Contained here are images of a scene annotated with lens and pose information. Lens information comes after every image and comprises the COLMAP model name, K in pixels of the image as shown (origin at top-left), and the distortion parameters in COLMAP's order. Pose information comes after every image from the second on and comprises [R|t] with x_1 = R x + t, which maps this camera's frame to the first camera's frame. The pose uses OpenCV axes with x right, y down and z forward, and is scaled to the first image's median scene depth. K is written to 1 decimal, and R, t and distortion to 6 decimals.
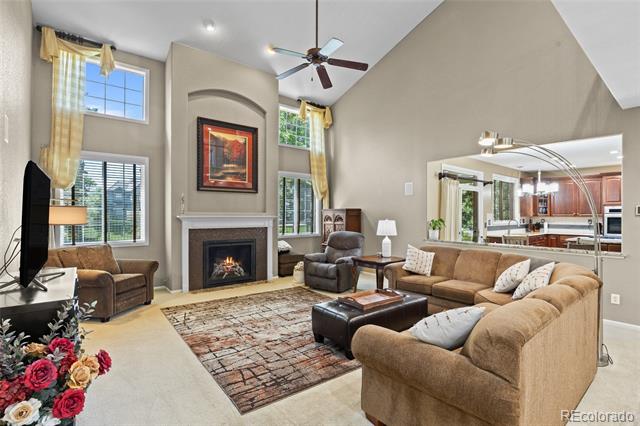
lens RADIAL K [[305.8, 0, 322.6], [0, 305.8, 216.5], [0, 0, 1]] dist [-0.005465, -0.000277]
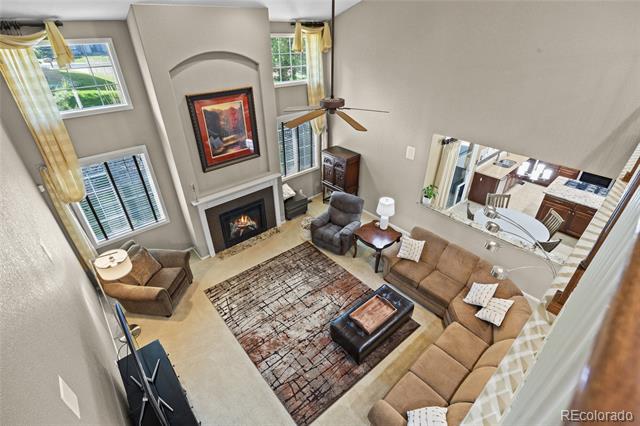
lens RADIAL K [[298.3, 0, 320.0], [0, 298.3, 213.0], [0, 0, 1]] dist [-0.000644, -0.000333]
pose [[0.998821, -0.033444, 0.035187, -0.066649], [0.010166, 0.852855, 0.522048, -0.490987], [-0.047469, -0.521075, 0.852190, 0.073743]]
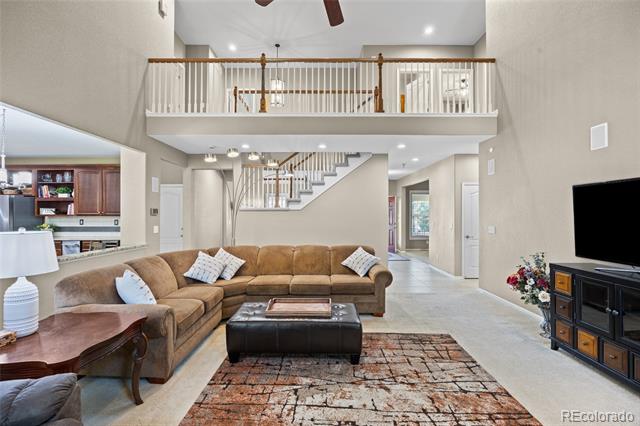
lens RADIAL K [[283.8, 0, 320.0], [0, 283.8, 213.0], [0, 0, 1]] dist [-0.017381, 0.000118]
pose [[-0.779381, -0.000012, 0.626550, -0.257569], [-0.000340, 1.000000, -0.000403, -0.006860], [-0.626550, -0.000527, -0.779381, 0.998373]]
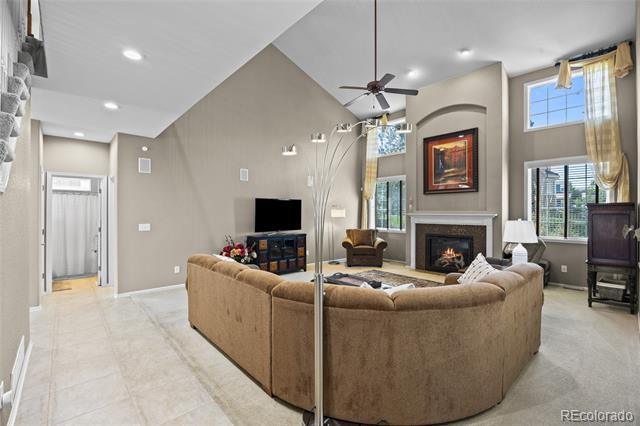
lens RADIAL K [[283.8, 0, 320.0], [0, 283.8, 213.0], [0, 0, 1]] dist [-0.017381, 0.000118]
pose [[0.063949, -0.001085, -0.997953, 0.790757], [-0.005439, 0.999984, -0.001435, -0.001402], [0.997938, 0.005520, 0.063942, 0.487130]]
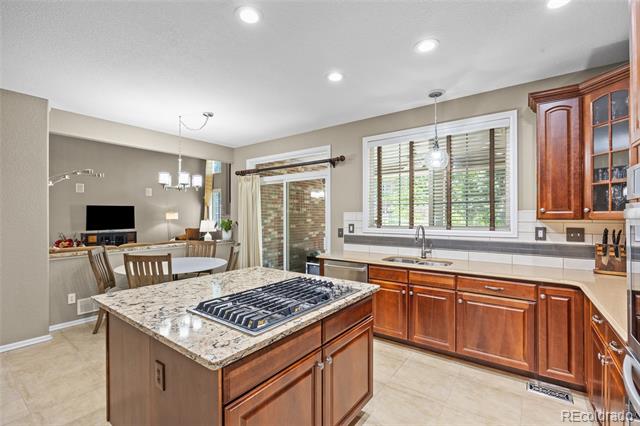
lens RADIAL K [[283.8, 0, 320.0], [0, 283.8, 213.0], [0, 0, 1]] dist [-0.017381, 0.000118]
pose [[0.259031, -0.012011, -0.965794, 1.412182], [0.000039, 0.999923, -0.012425, -0.000389], [0.965869, 0.003181, 0.259012, 1.100473]]
